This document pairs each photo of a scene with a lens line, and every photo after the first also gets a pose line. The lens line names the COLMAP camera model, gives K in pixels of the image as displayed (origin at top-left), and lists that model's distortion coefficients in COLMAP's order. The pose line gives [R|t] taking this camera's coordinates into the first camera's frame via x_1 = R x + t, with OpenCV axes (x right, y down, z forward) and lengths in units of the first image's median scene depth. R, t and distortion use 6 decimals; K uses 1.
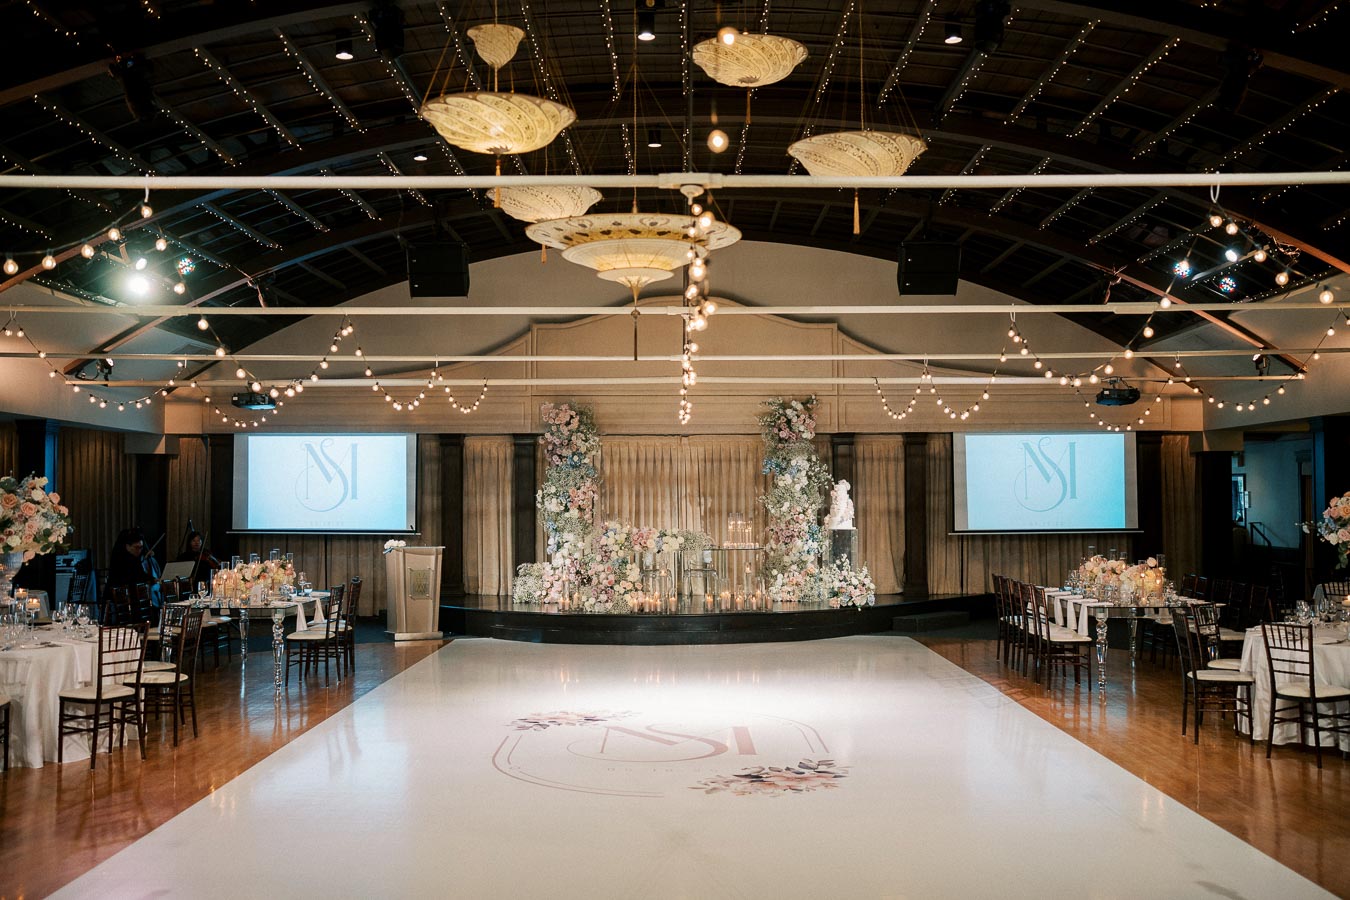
lens RADIAL K [[1349.7, 0, 675.0], [0, 1349.7, 450.0], [0, 0, 1]] dist [-0.016652, 0.025586]
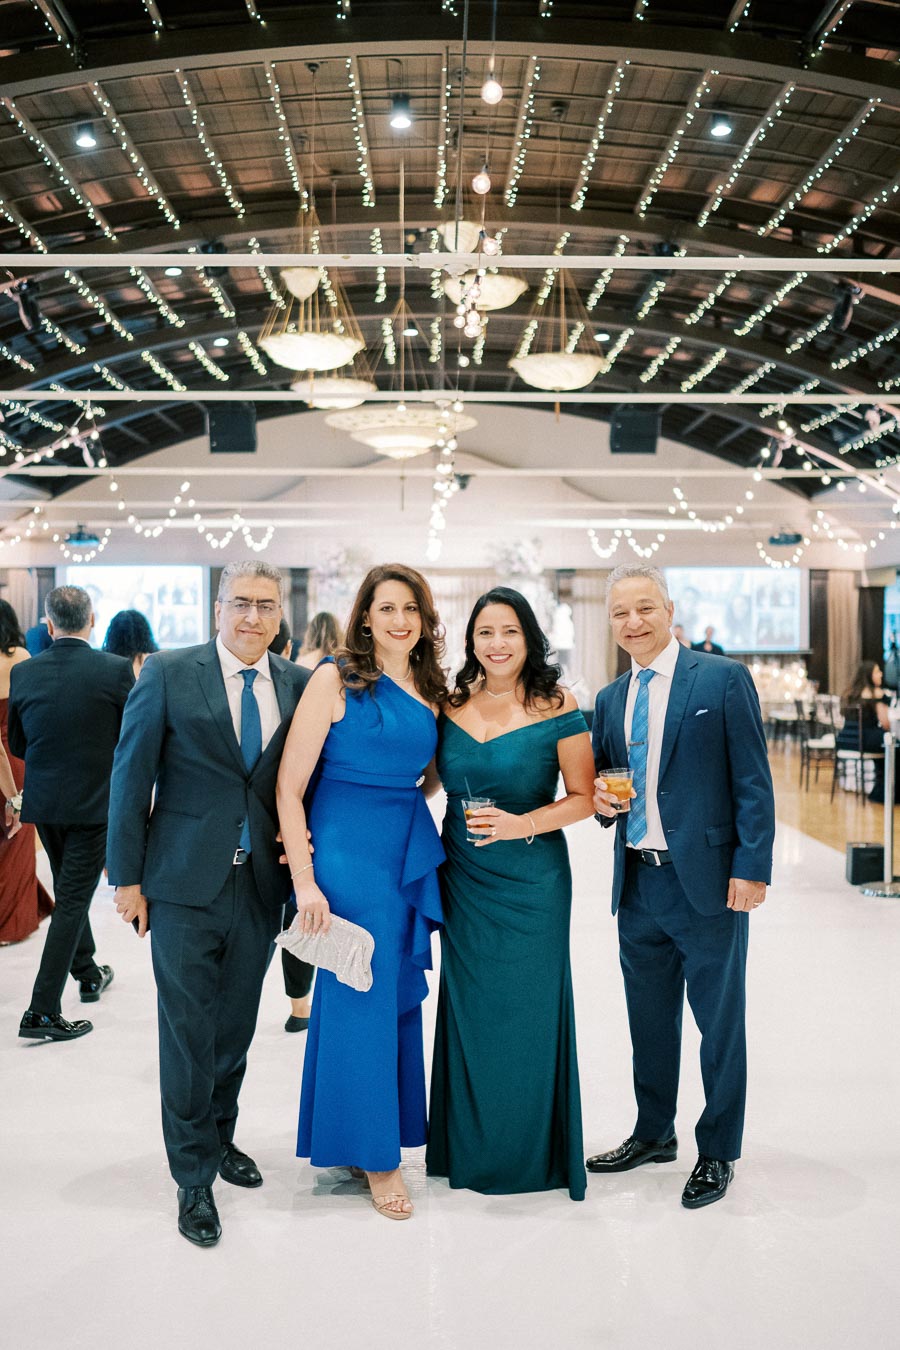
lens RADIAL K [[1288.2, 0, 450.0], [0, 1288.2, 675.0], [0, 0, 1]] dist [-0.098555, 0.101881]
pose [[0.999768, 0.004166, 0.021147, -0.002927], [-0.005569, 0.997757, 0.066711, 0.010287], [-0.020822, -0.066813, 0.997548, -0.217192]]
